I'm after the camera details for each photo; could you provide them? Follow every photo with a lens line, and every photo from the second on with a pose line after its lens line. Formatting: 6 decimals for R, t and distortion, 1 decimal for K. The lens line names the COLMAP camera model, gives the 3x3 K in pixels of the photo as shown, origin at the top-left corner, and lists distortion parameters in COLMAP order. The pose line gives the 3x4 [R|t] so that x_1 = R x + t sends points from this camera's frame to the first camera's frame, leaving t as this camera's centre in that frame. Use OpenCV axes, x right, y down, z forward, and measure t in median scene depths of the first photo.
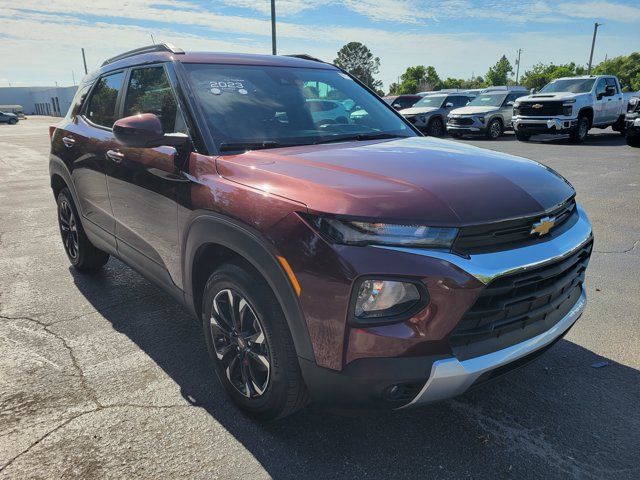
lens RADIAL K [[536.9, 0, 326.6], [0, 536.9, 239.8], [0, 0, 1]] dist [0.006195, 0.038633]
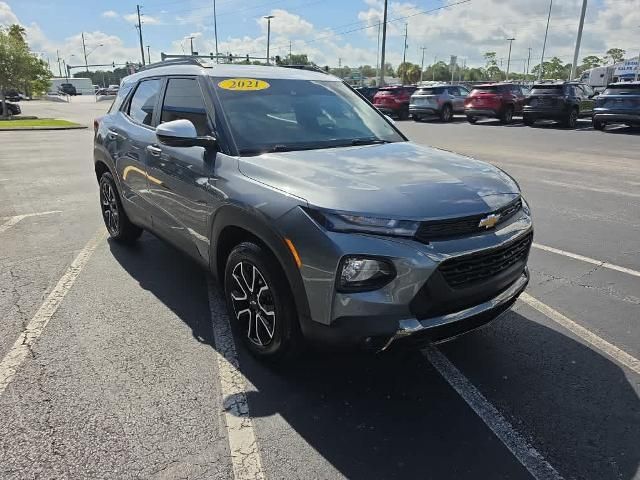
lens RADIAL K [[536.9, 0, 318.9], [0, 536.9, 243.3], [0, 0, 1]] dist [0.006195, 0.038633]
pose [[0.999375, 0.030593, -0.017686, 0.015526], [-0.029554, 0.997977, 0.056281, -0.031850], [0.019372, -0.055724, 0.998258, -0.299220]]
